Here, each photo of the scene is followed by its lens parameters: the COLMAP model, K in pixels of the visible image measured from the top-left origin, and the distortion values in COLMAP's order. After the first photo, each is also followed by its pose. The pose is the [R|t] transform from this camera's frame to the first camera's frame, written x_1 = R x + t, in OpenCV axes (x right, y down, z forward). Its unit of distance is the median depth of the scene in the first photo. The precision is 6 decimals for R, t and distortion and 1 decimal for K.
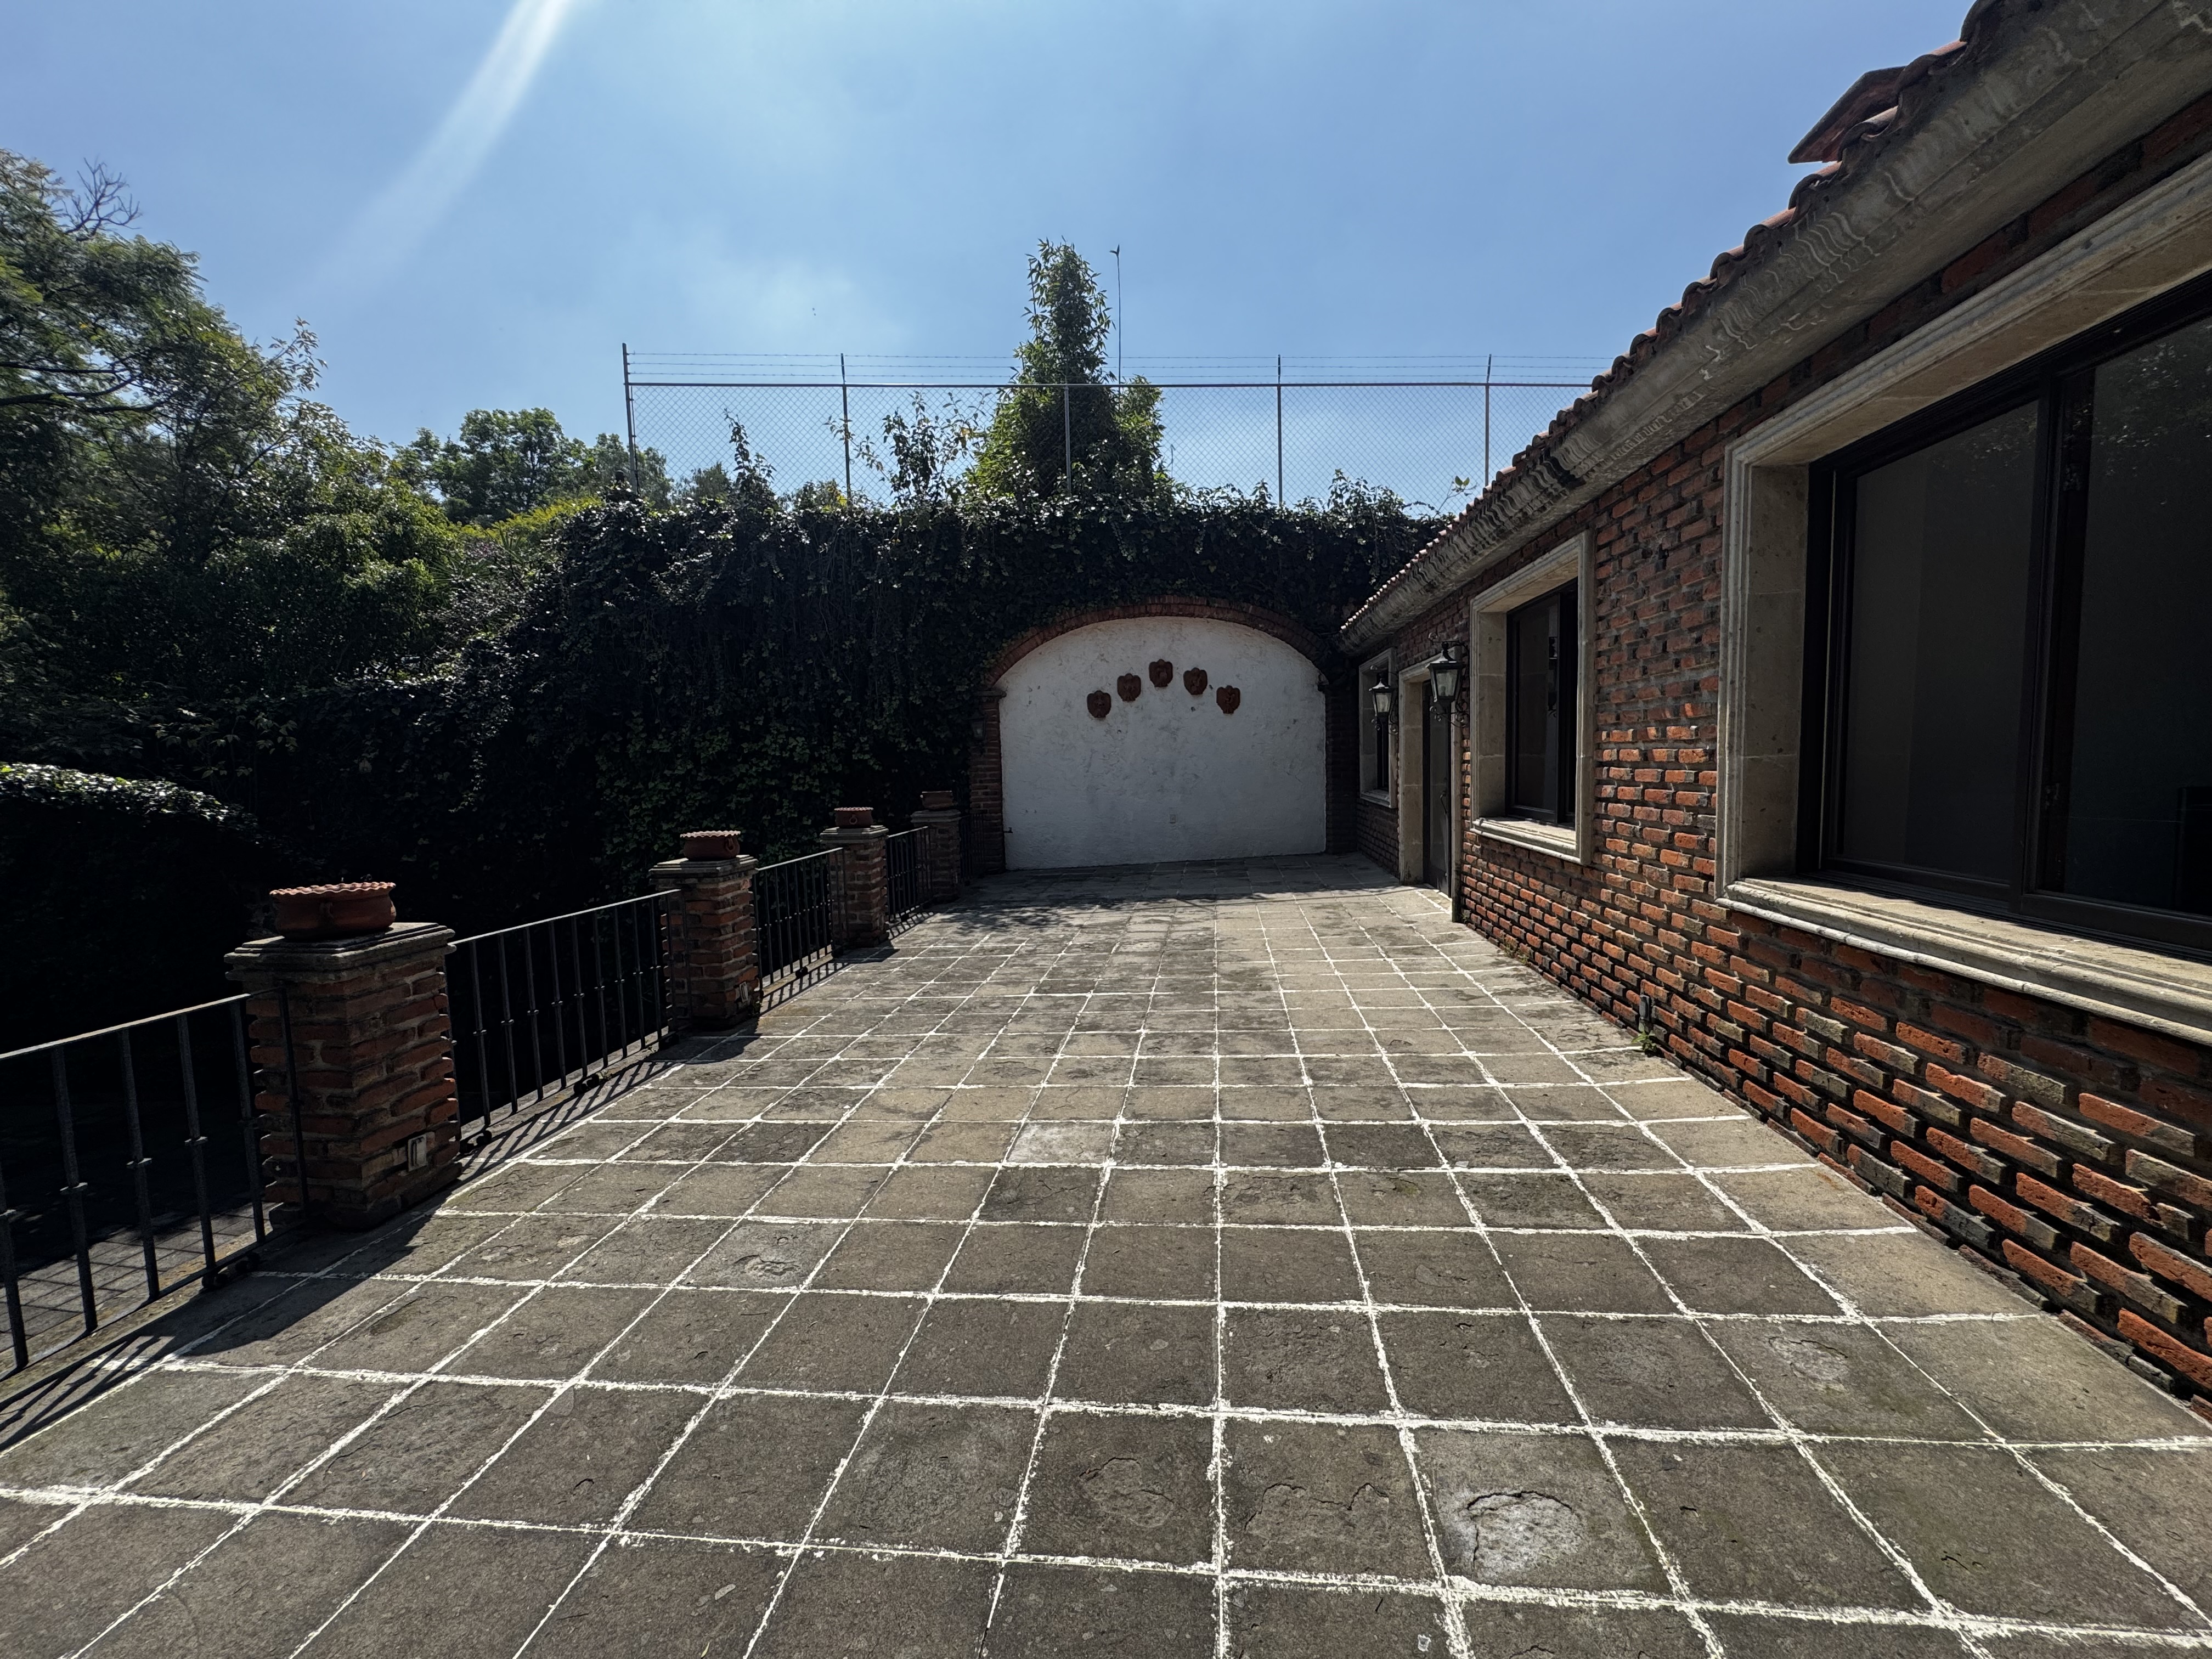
lens RADIAL K [[886.6, 0, 1109.7], [0, 886.6, 824.8], [0, 0, 1]] dist [-0.002939, -0.000469]
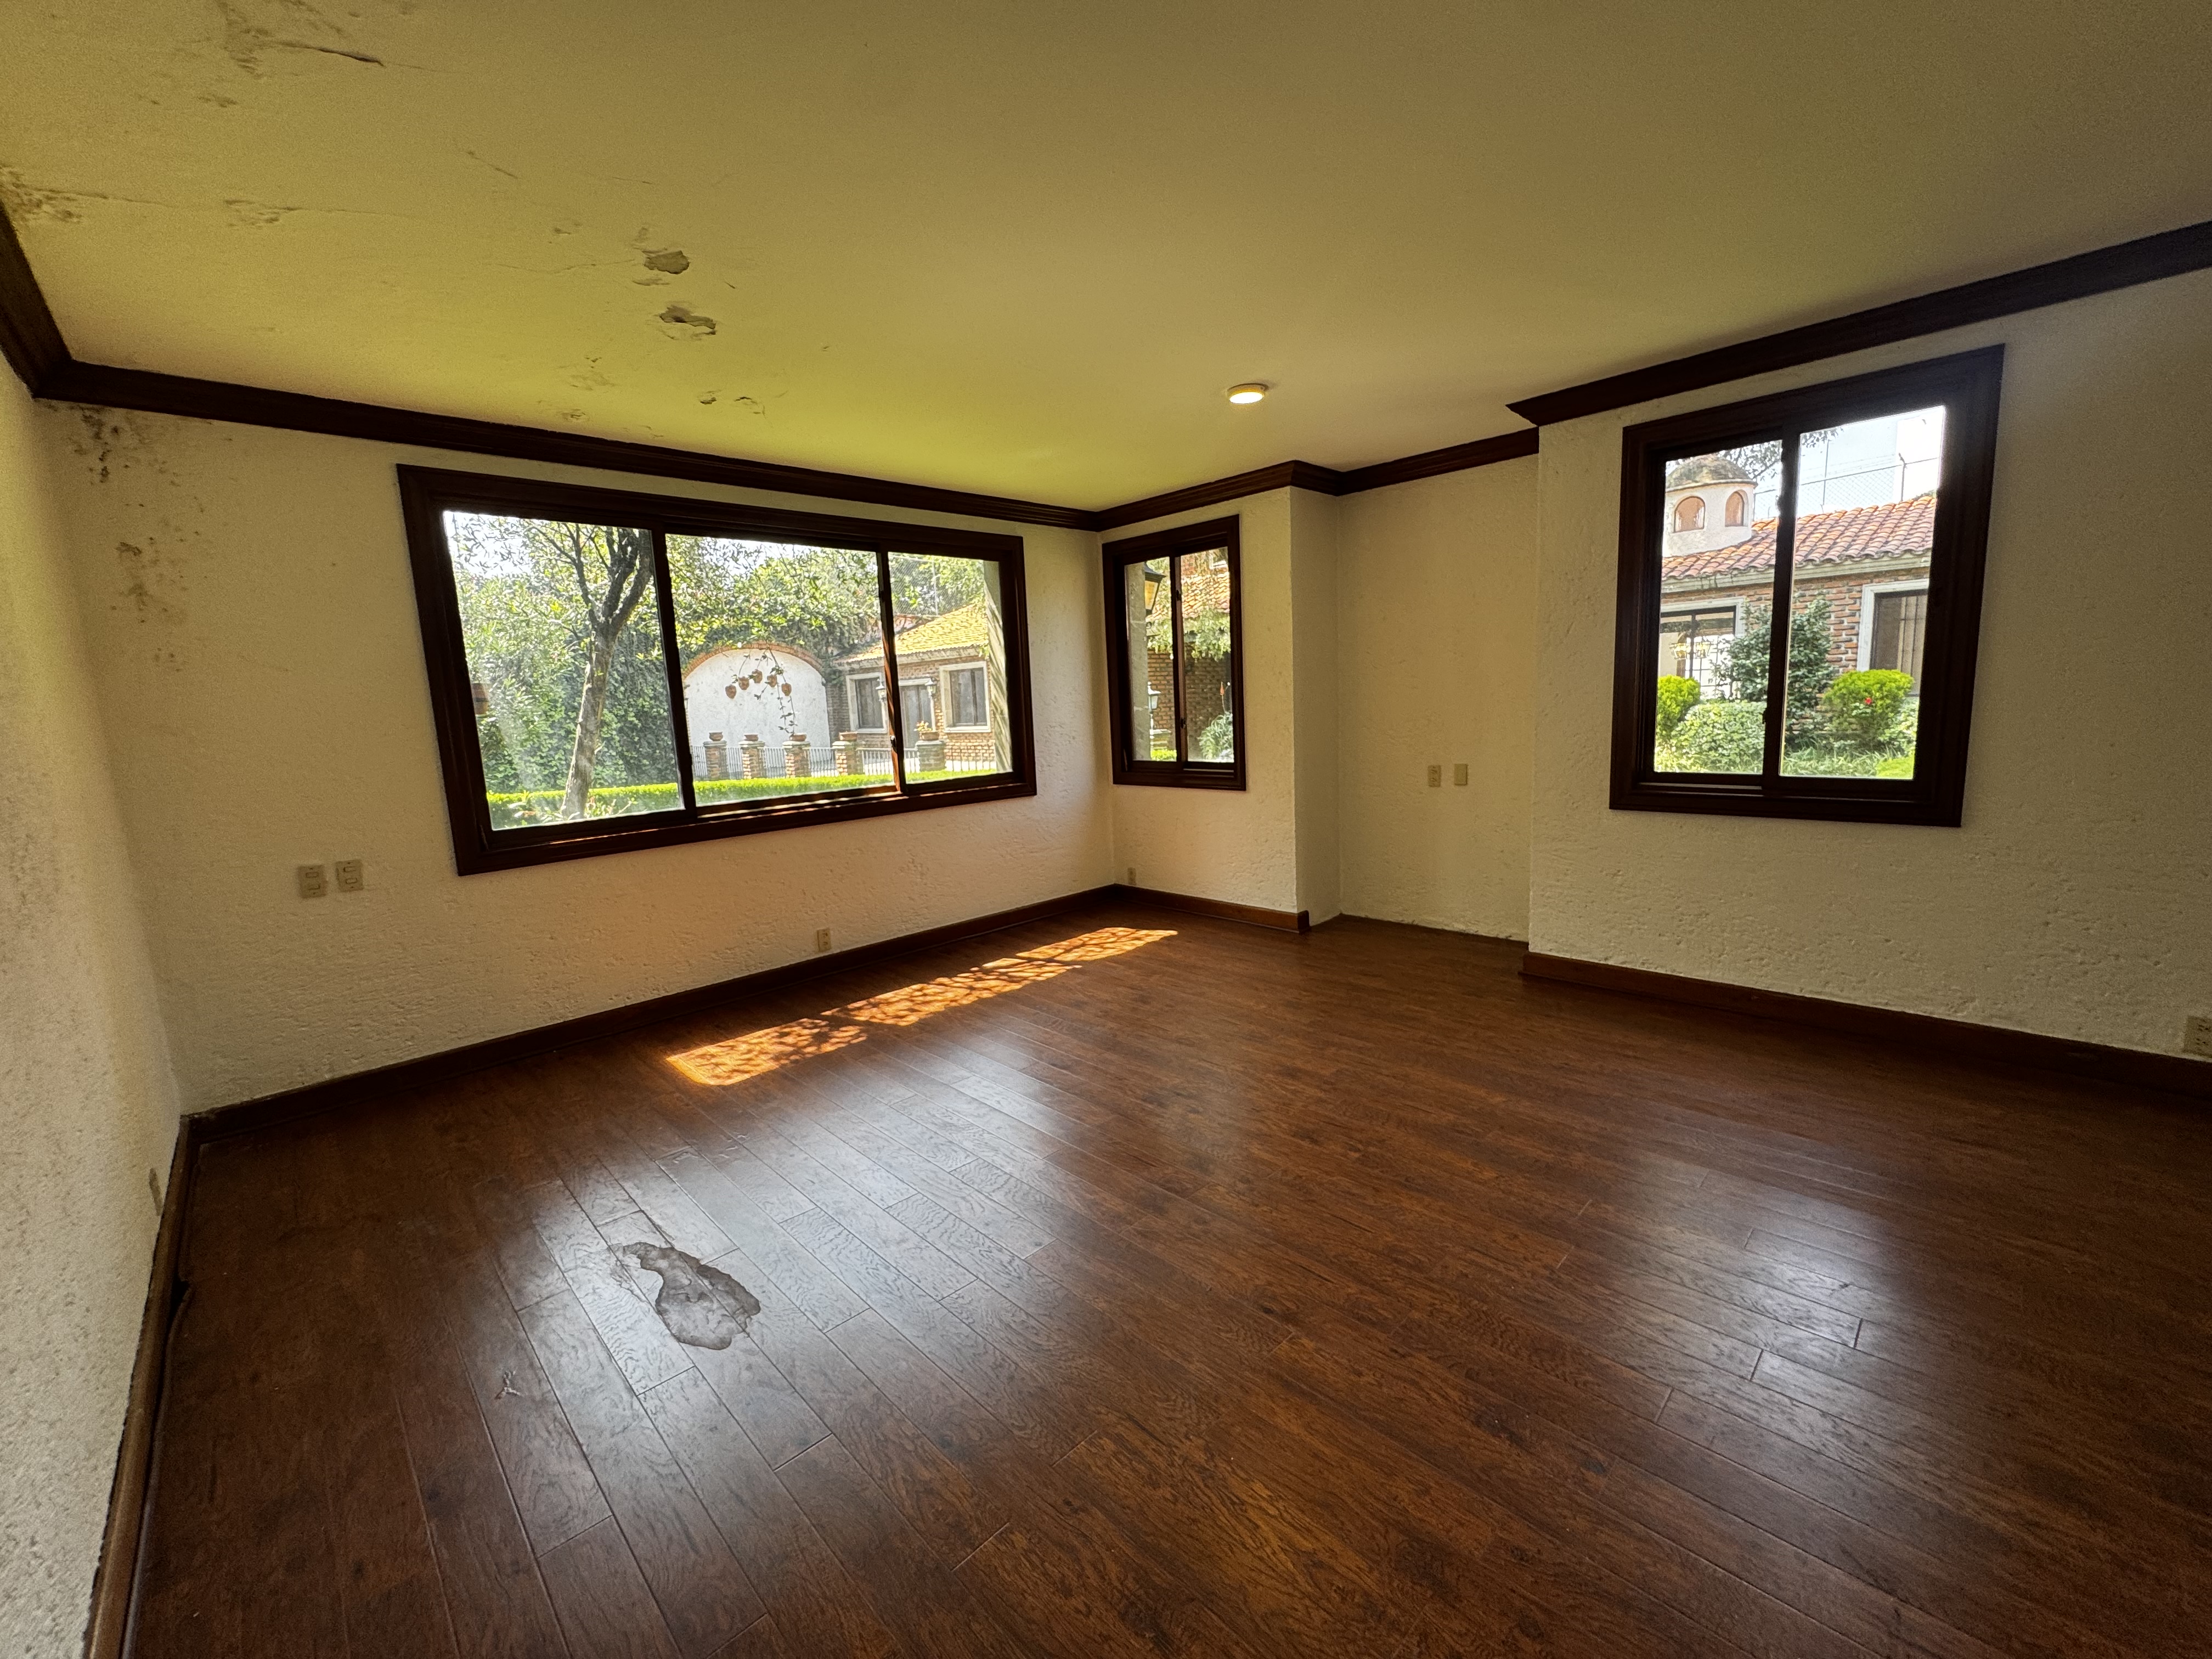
lens RADIAL K [[886.6, 0, 1111.4], [0, 886.6, 830.8], [0, 0, 1]] dist [-0.002939, -0.000469]
pose [[0.621387, -0.108926, 0.775895, -3.262837], [0.084466, 0.993831, 0.071876, 0.332293], [-0.778937, 0.020874, 0.626754, -2.851607]]
